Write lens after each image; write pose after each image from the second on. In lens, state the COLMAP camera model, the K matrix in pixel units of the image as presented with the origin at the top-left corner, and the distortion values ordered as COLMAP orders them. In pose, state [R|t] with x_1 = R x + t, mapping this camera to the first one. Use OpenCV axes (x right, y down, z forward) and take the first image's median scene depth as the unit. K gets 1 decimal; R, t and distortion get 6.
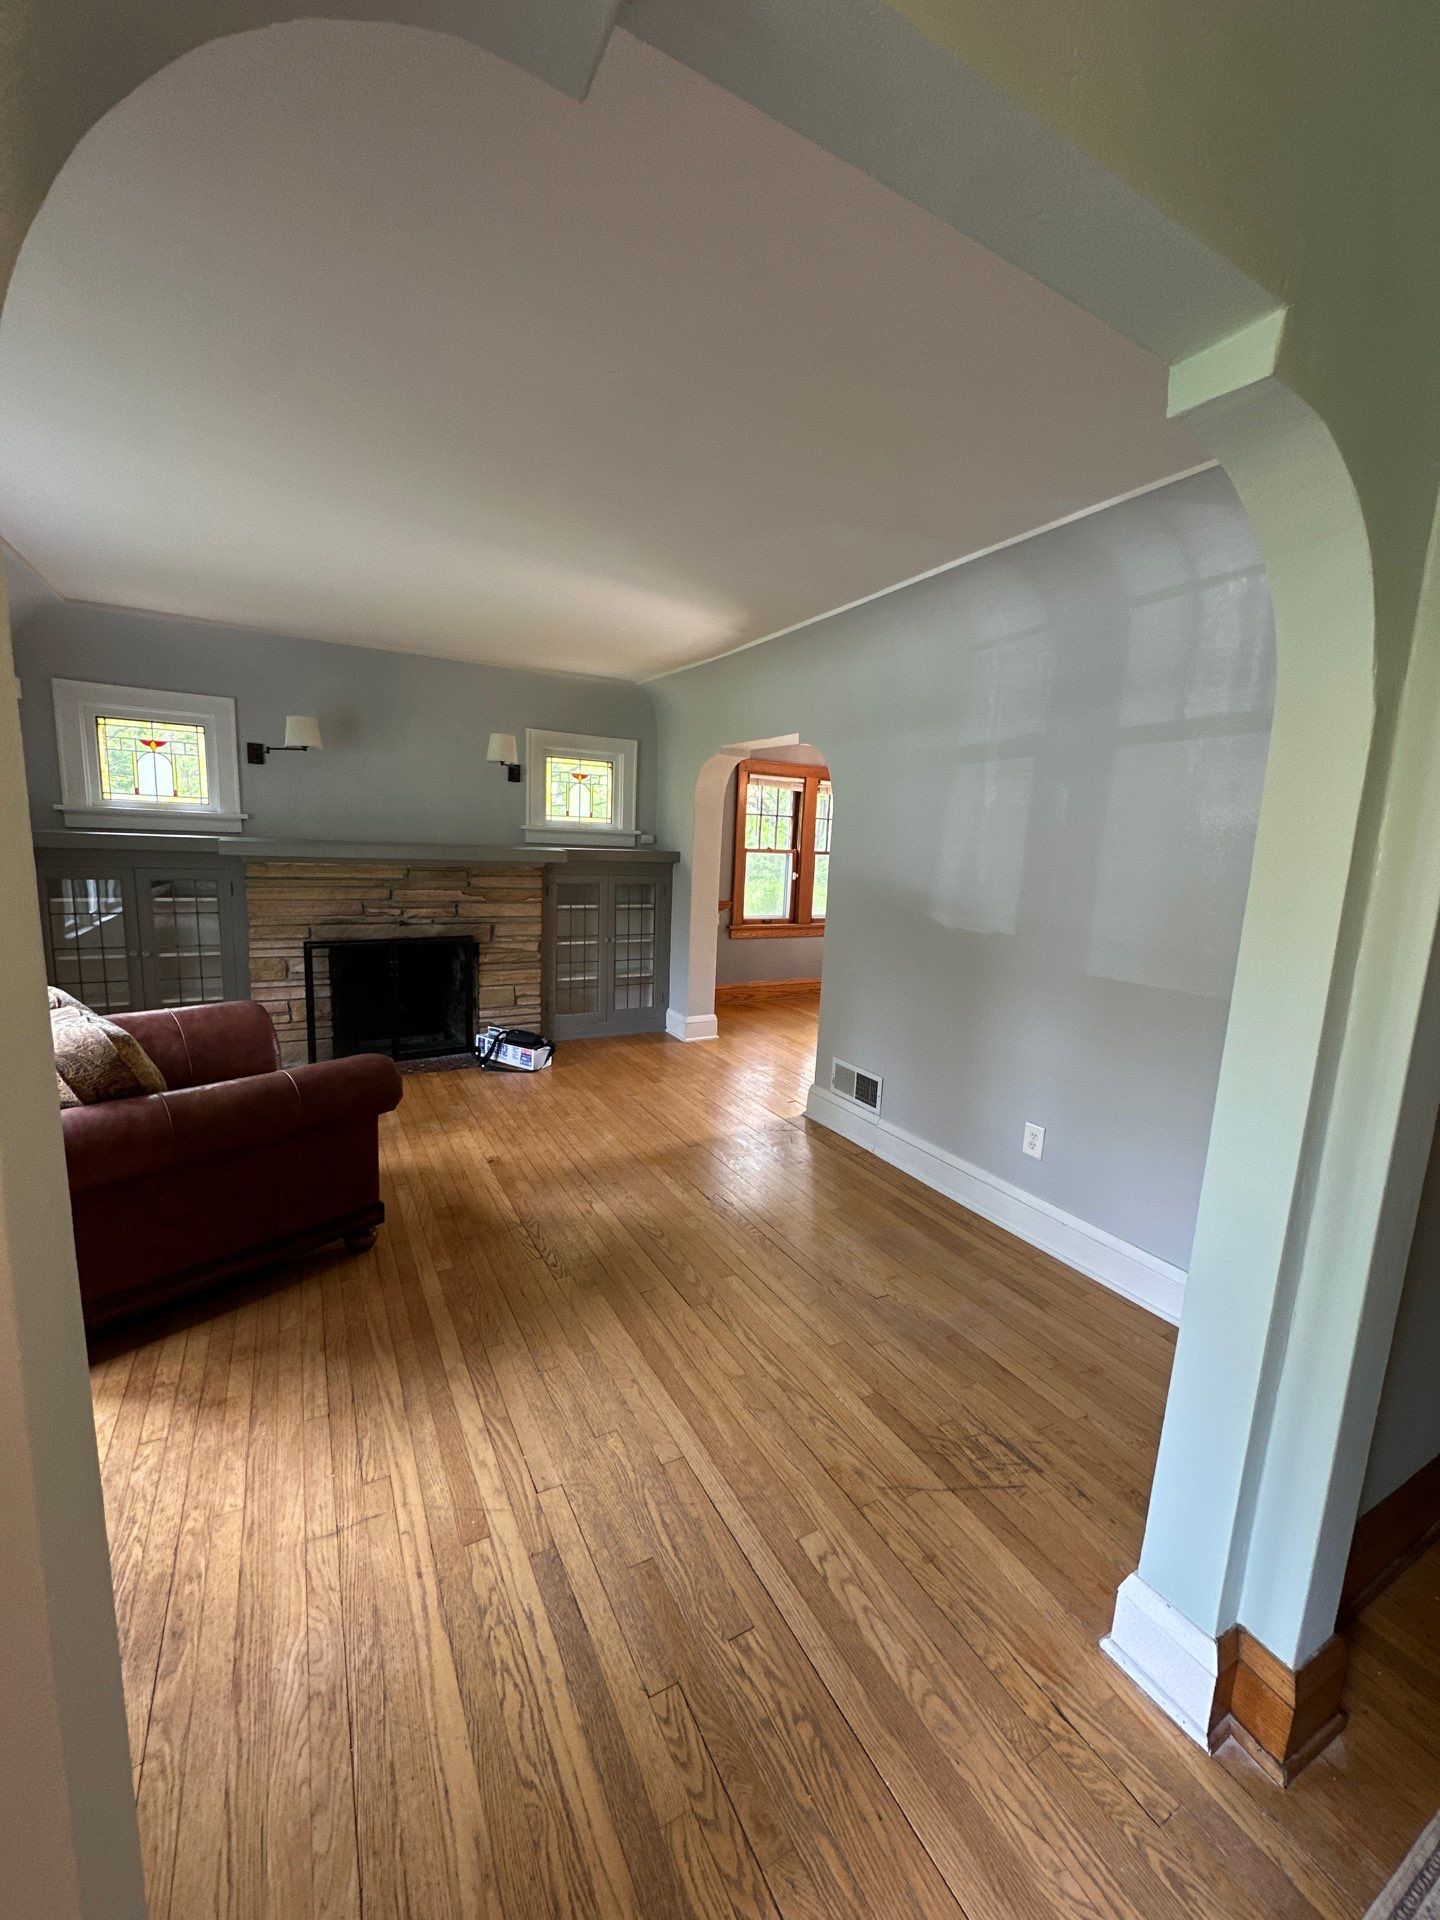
lens RADIAL K [[766.3, 0, 720.0], [0, 766.3, 960.0], [0, 0, 1]] dist [-0.000196, -0.000361]
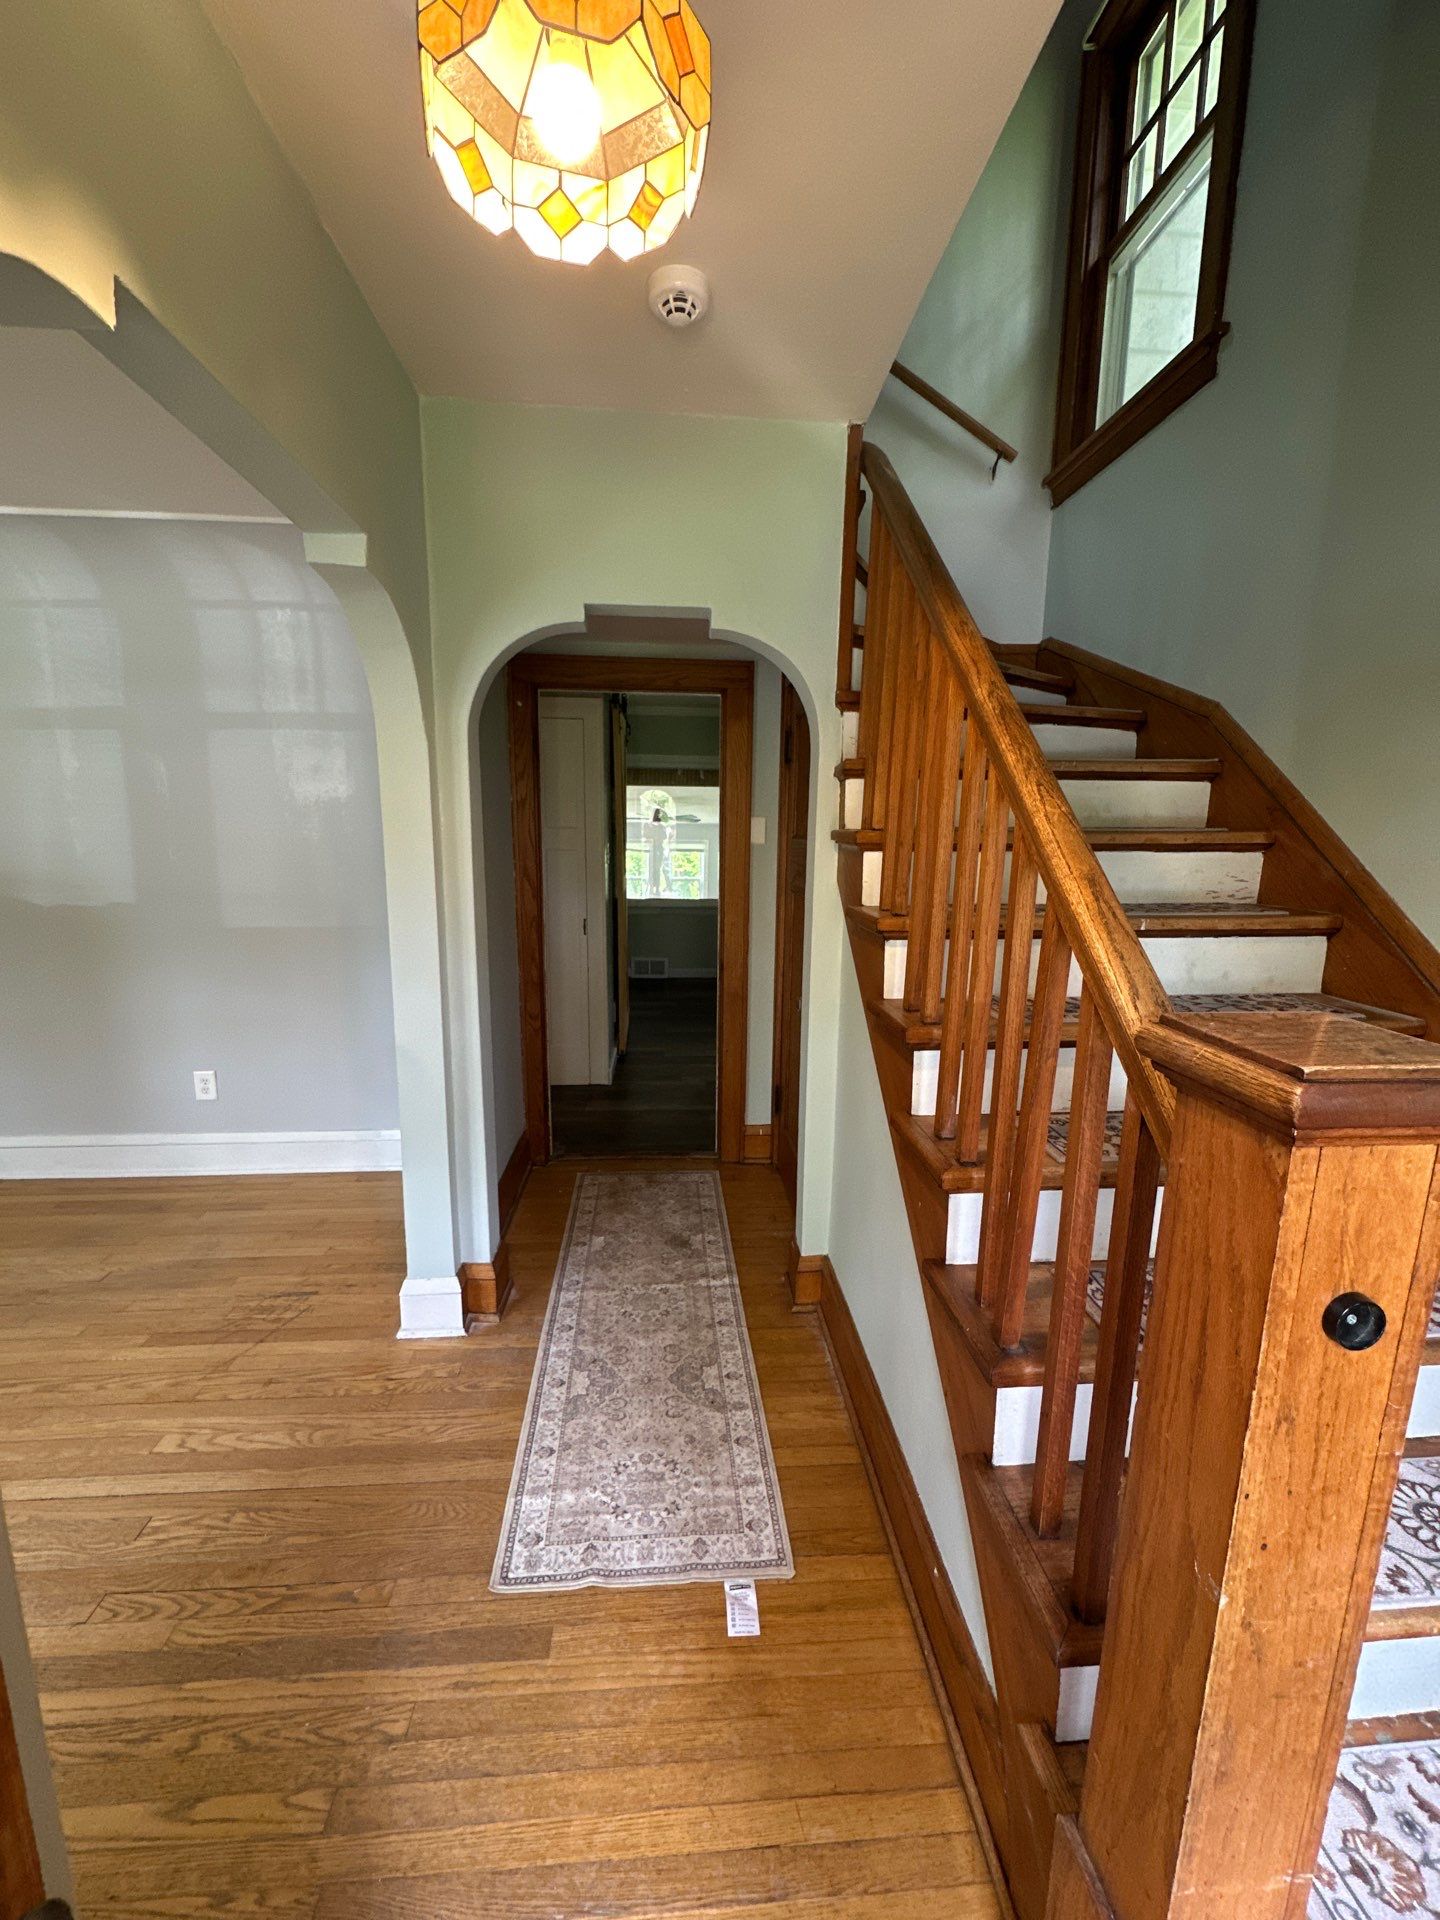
lens RADIAL K [[766.4, 0, 724.2], [0, 766.4, 959.2], [0, 0, 1]] dist [-0.001026, 0.000173]
pose [[0.412042, -0.191705, 0.890770, -0.300479], [0.149369, 0.978602, 0.141514, 0.018749], [-0.898838, 0.074744, 0.431860, -0.205570]]
